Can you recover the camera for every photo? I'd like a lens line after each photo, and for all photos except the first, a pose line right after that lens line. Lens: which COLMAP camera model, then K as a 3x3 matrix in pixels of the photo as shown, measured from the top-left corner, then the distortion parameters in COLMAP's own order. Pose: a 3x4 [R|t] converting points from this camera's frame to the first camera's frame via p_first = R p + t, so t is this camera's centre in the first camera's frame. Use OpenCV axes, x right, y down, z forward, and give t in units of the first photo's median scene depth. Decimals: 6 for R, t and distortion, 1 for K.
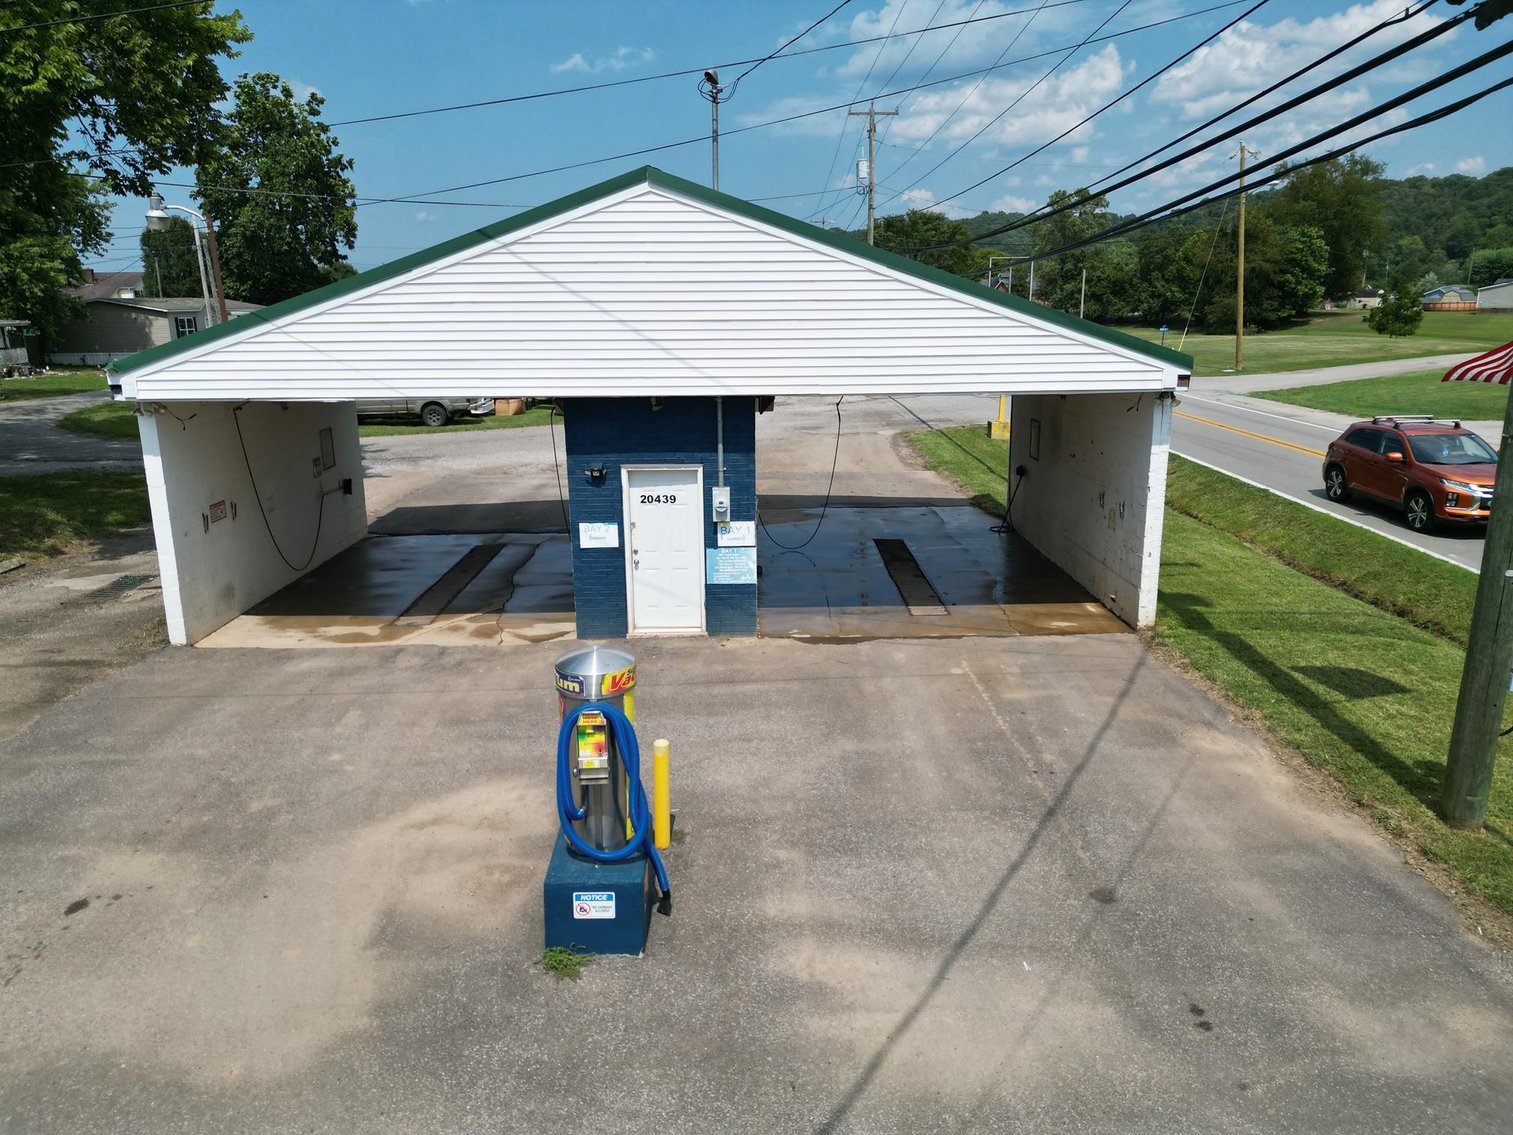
lens RADIAL K [[1056.4, 0, 756.5], [0, 1056.4, 567.5], [0, 0, 1]] dist [0.070420, -0.064284]
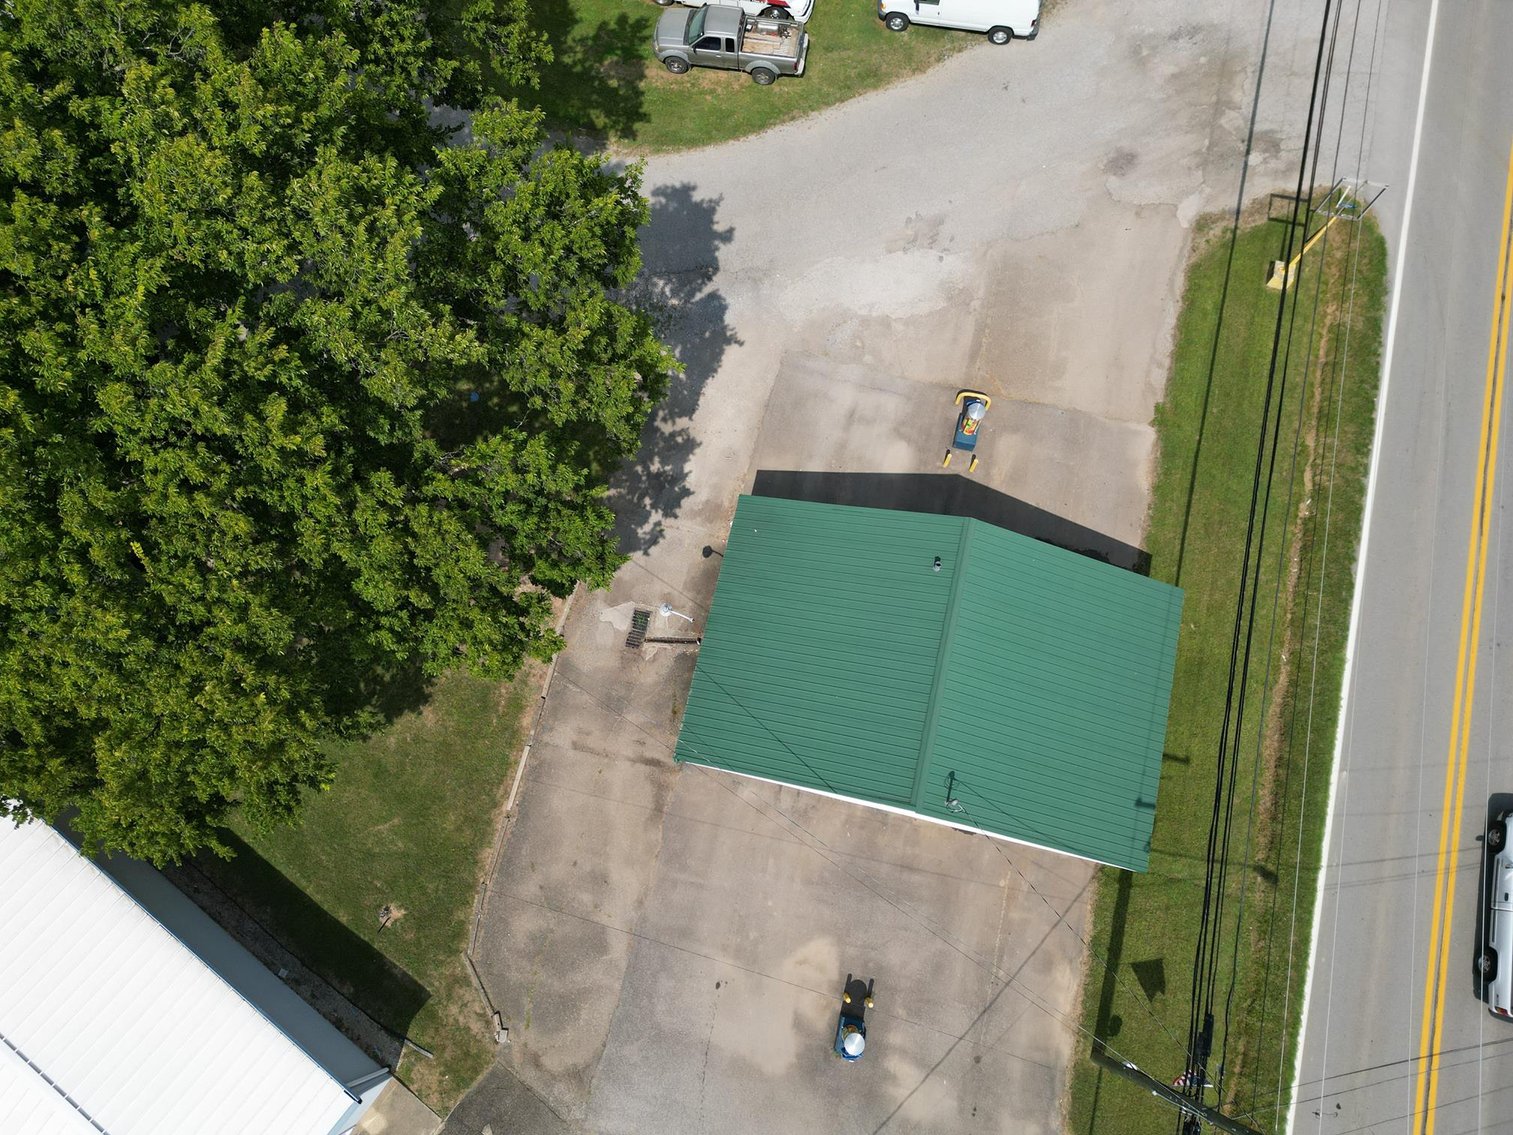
lens RADIAL K [[1061.9, 0, 756.5], [0, 1061.9, 567.5], [0, 0, 1]] dist [0.078146, -0.081134]
pose [[0.969758, 0.236150, -0.061668, -0.362634], [-0.060173, 0.476194, 0.877279, -2.261063], [0.236535, -0.847038, 0.476003, 0.275452]]
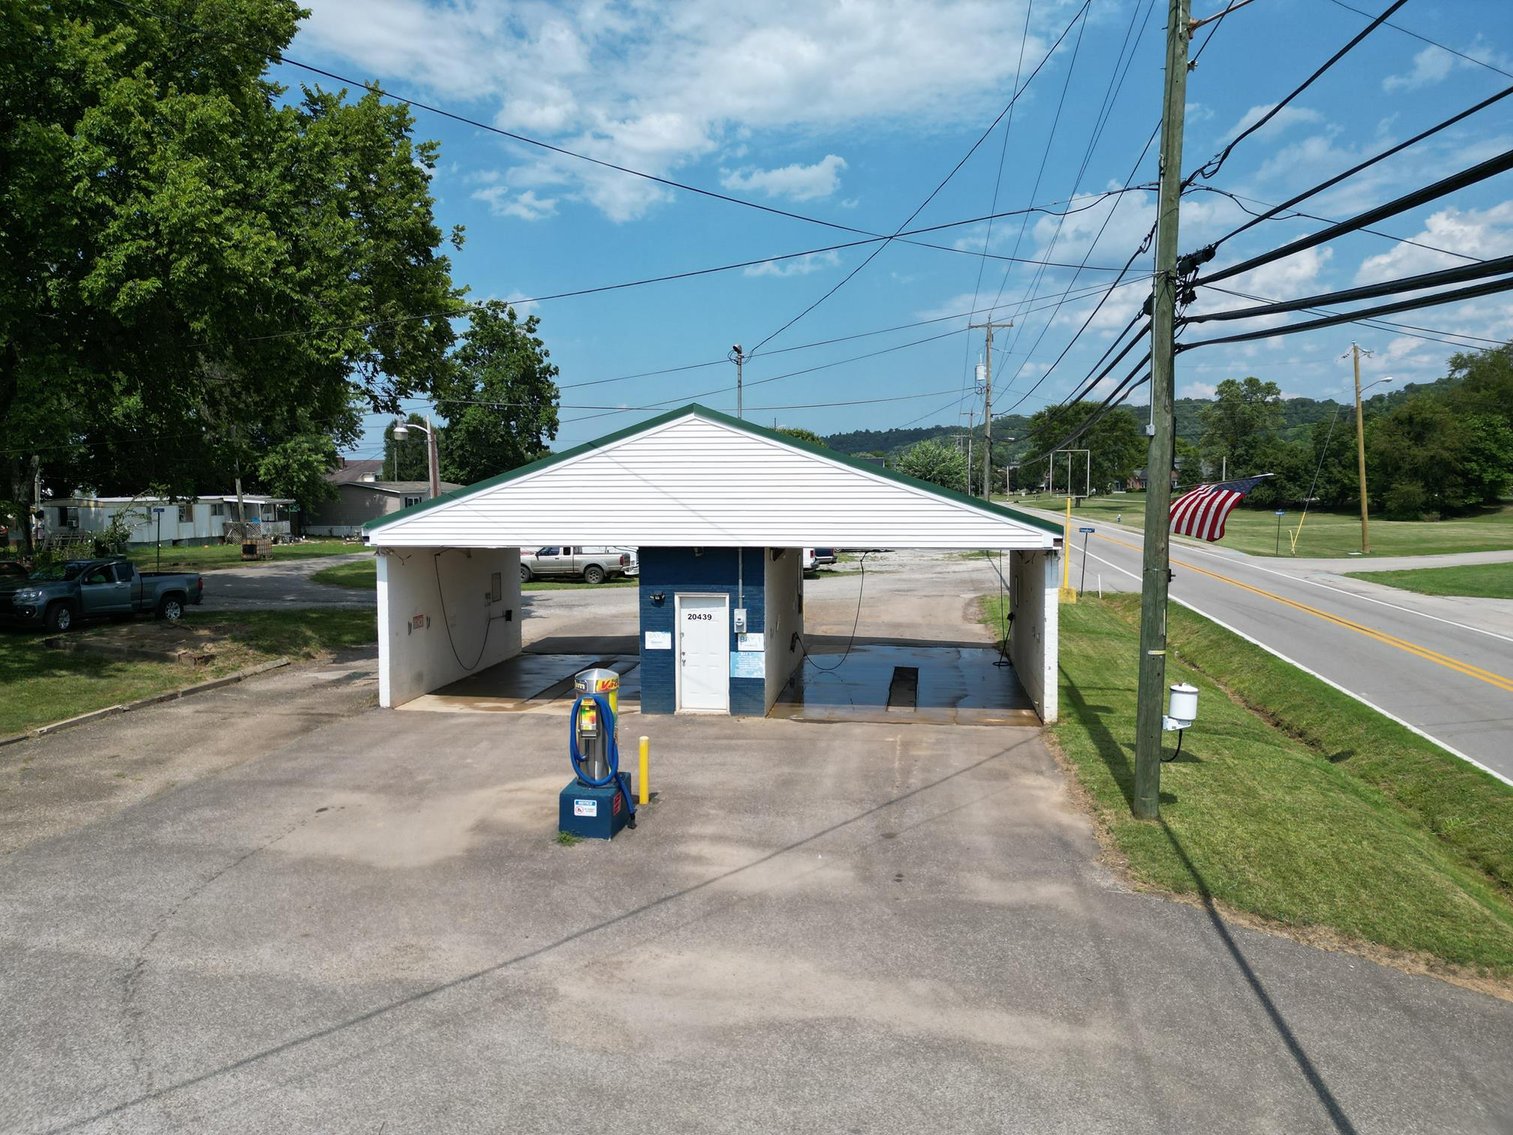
lens RADIAL K [[1056.4, 0, 756.5], [0, 1056.4, 567.5], [0, 0, 1]] dist [0.070420, -0.064284]
pose [[0.986022, 0.017715, -0.165671, 0.227420], [-0.044970, 0.985725, -0.162245, 0.101691], [0.160432, 0.167427, 0.972743, -0.418387]]
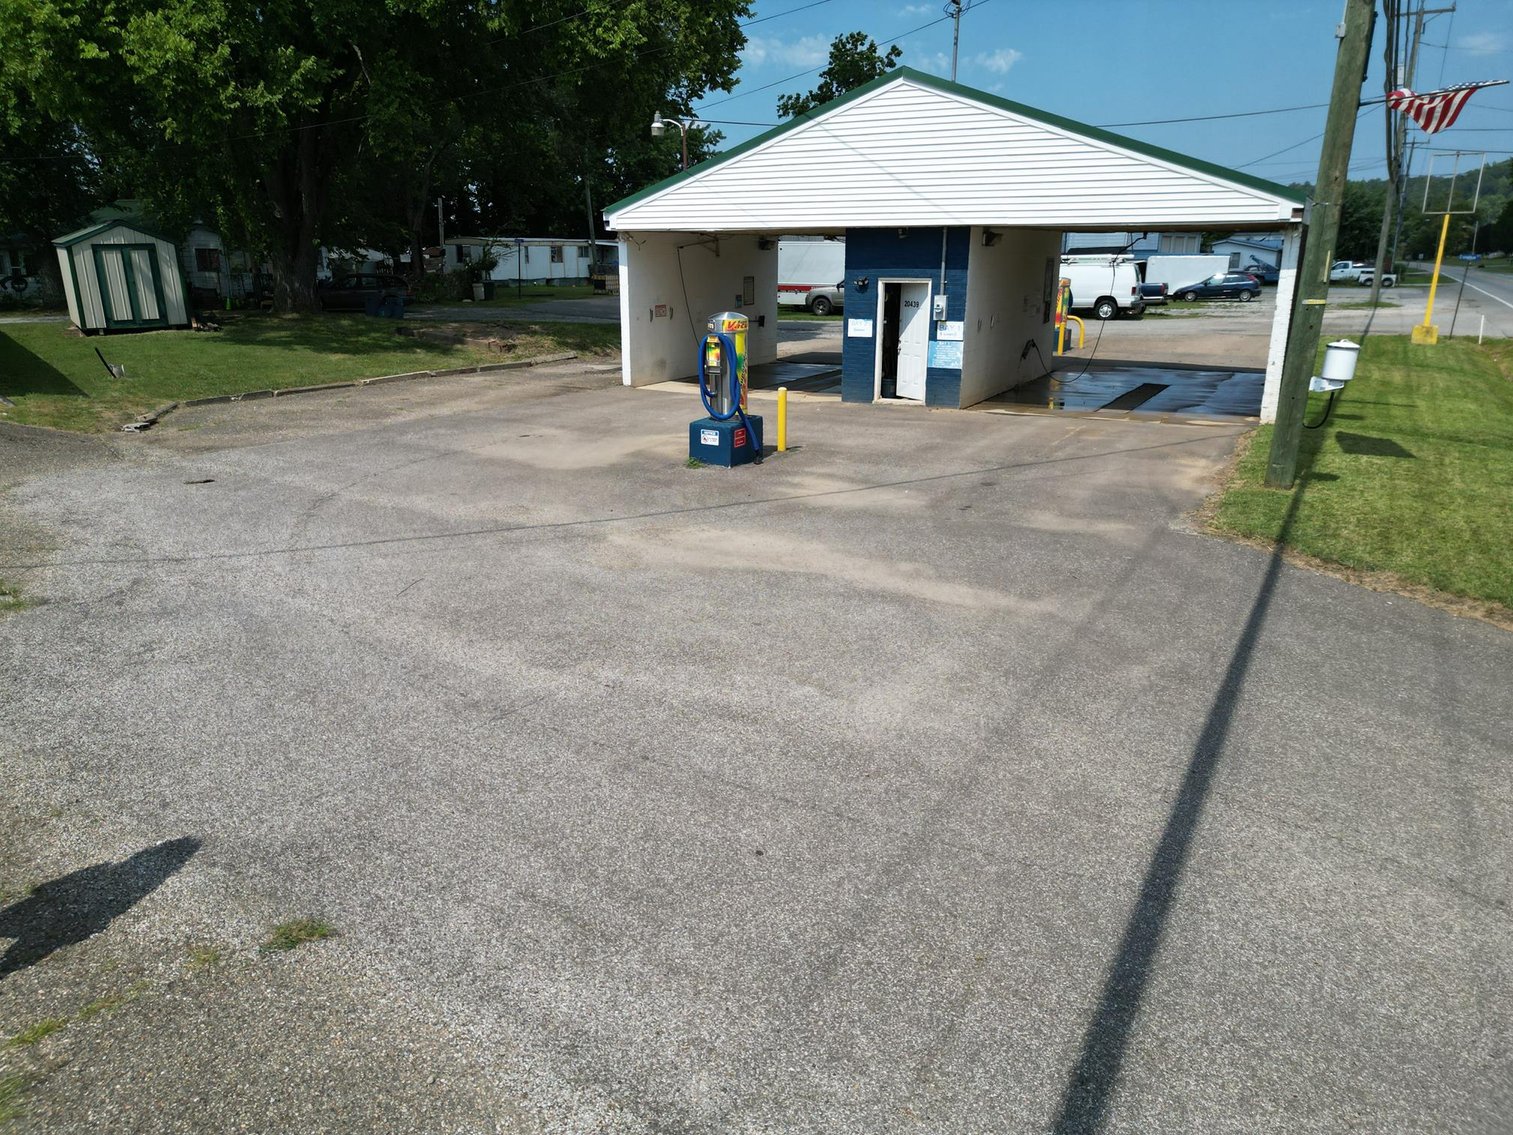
lens RADIAL K [[1061.9, 0, 756.5], [0, 1061.9, 567.5], [0, 0, 1]] dist [0.078146, -0.081134]
pose [[0.871294, 0.149379, -0.467475, 0.477487], [-0.129557, 0.988771, 0.074483, 0.211077], [0.473352, -0.004332, 0.880863, -0.389011]]
